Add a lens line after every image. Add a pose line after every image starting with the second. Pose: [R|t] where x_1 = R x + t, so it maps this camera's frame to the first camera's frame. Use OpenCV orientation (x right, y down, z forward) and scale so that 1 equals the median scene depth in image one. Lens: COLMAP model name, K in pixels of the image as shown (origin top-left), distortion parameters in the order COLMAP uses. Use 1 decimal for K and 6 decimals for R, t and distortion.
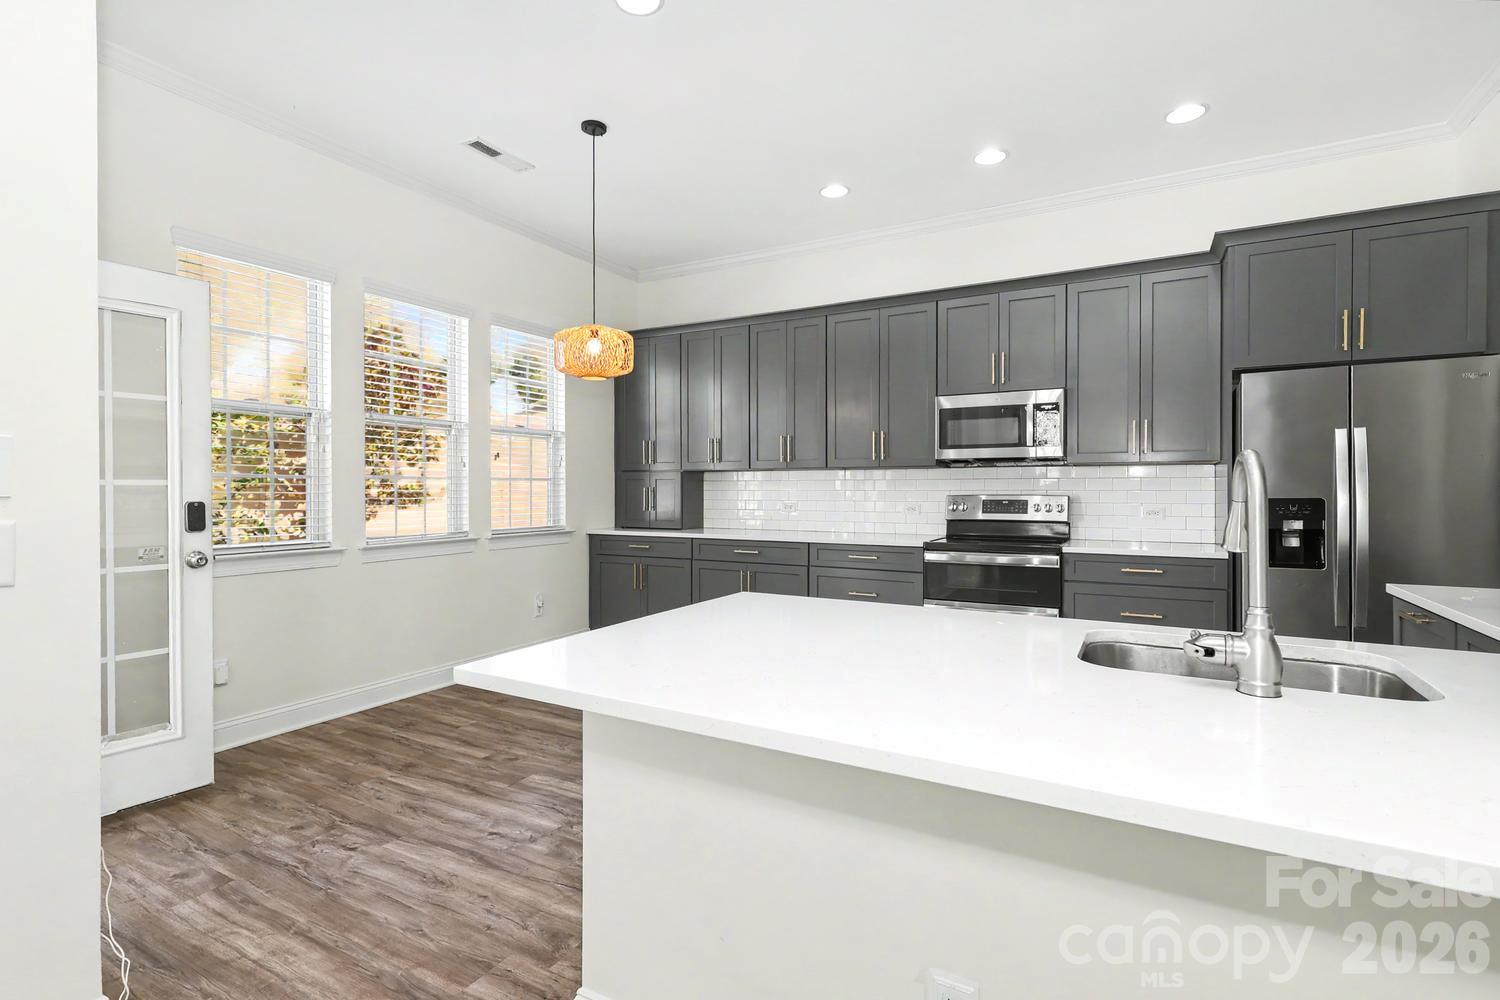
lens RADIAL K [[719.7, 0, 750.0], [0, 719.7, 500.0], [0, 0, 1]] dist [0.000064, 0.000118]
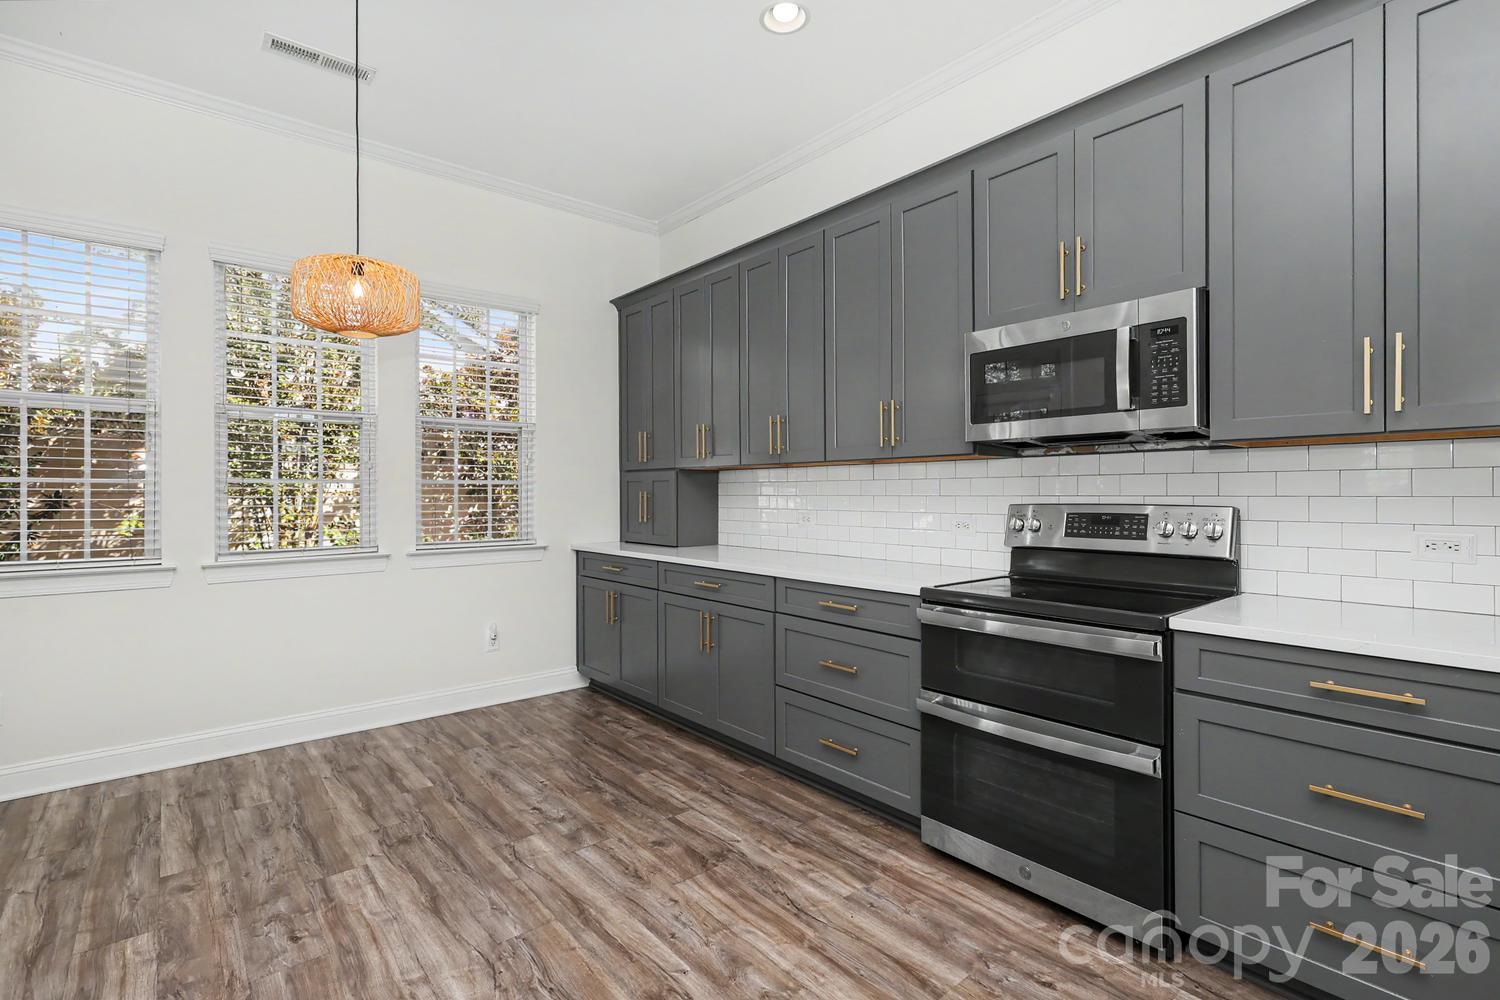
lens RADIAL K [[706.8, 0, 747.4], [0, 706.8, 494.2], [0, 0, 1]] dist [-0.000258, 0.000546]
pose [[0.930492, -0.001091, -0.366312, 0.306926], [-0.004015, 0.999905, -0.013176, -0.006790], [0.366291, 0.013731, 0.930399, 0.416056]]
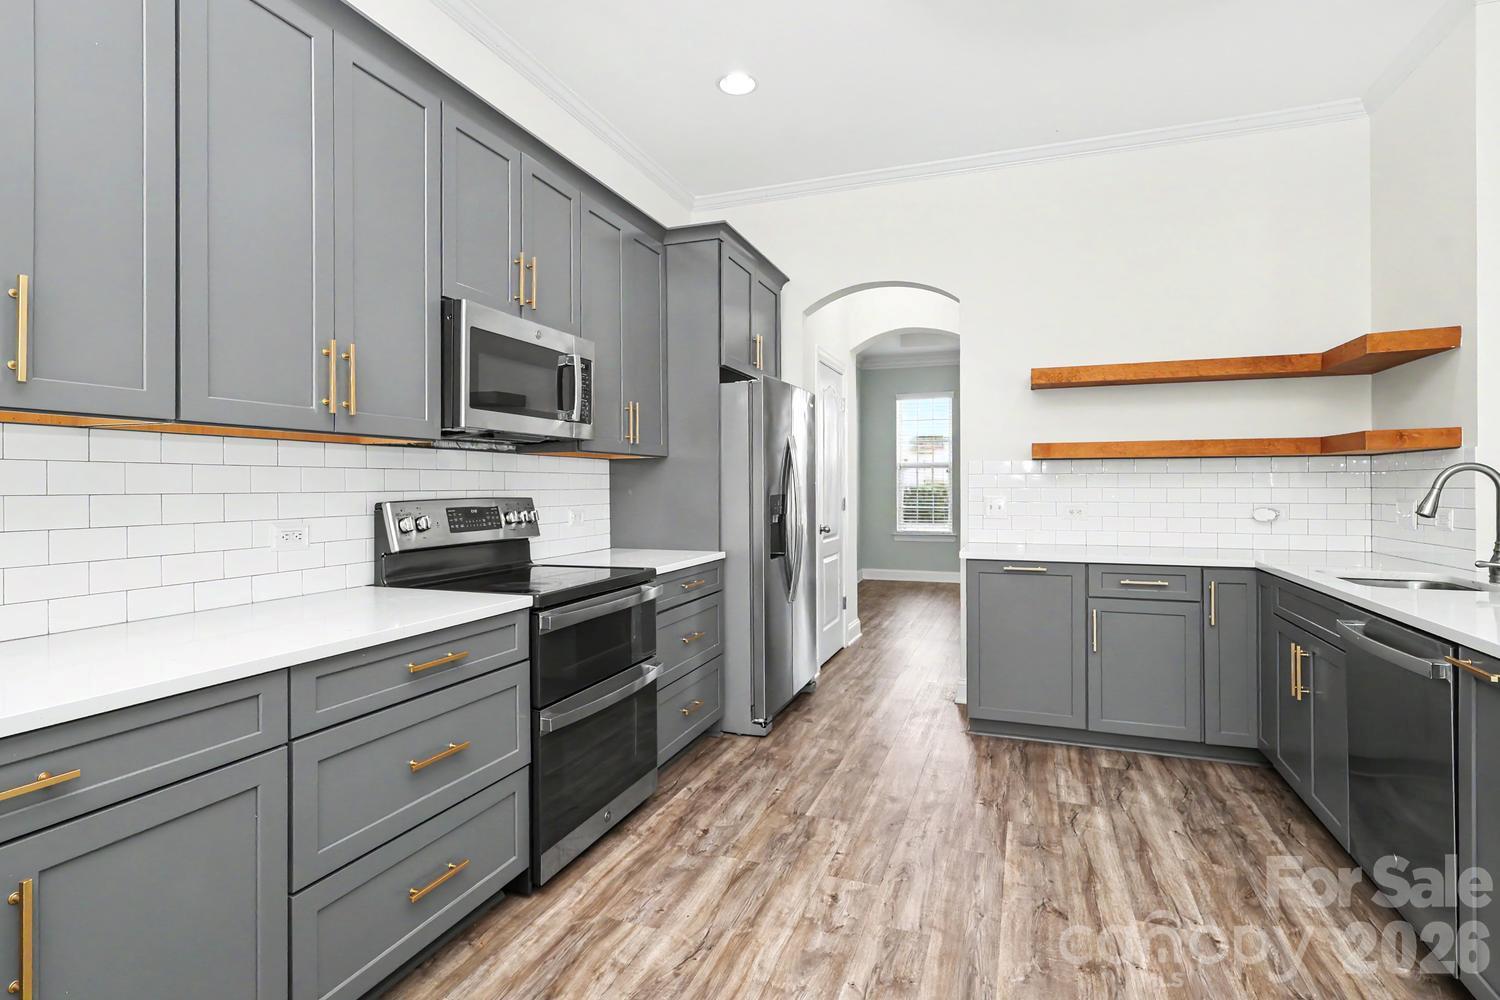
lens RADIAL K [[738.8, 0, 755.2], [0, 738.8, 484.4], [0, 0, 1]] dist [0.000383, 0.000127]
pose [[-0.152824, 0.003723, 0.988246, -0.271308], [0.021044, 0.999778, -0.000513, -0.013525], [-0.988029, 0.020718, -0.152869, 0.894488]]
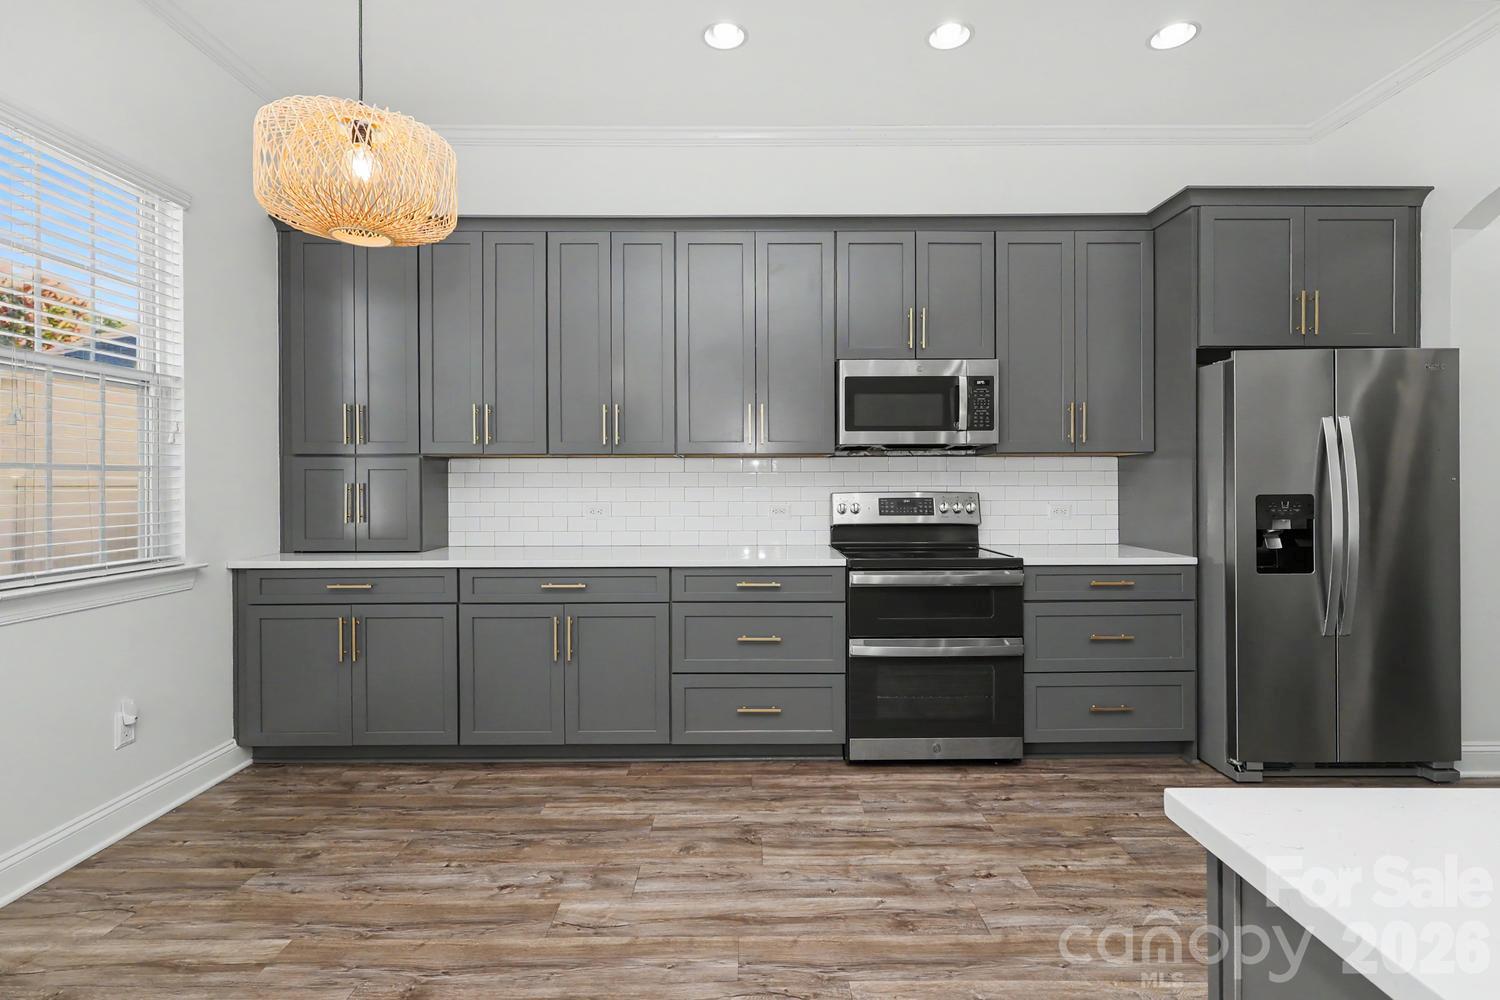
lens RADIAL K [[714.8, 0, 756.2], [0, 714.8, 484.7], [0, 0, 1]] dist [-0.000599, 0.001010]
pose [[0.870659, -0.004722, 0.491864, -0.180134], [0.010361, 0.999908, -0.008740, -0.009994], [-0.491778, 0.012705, 0.870628, 0.410135]]
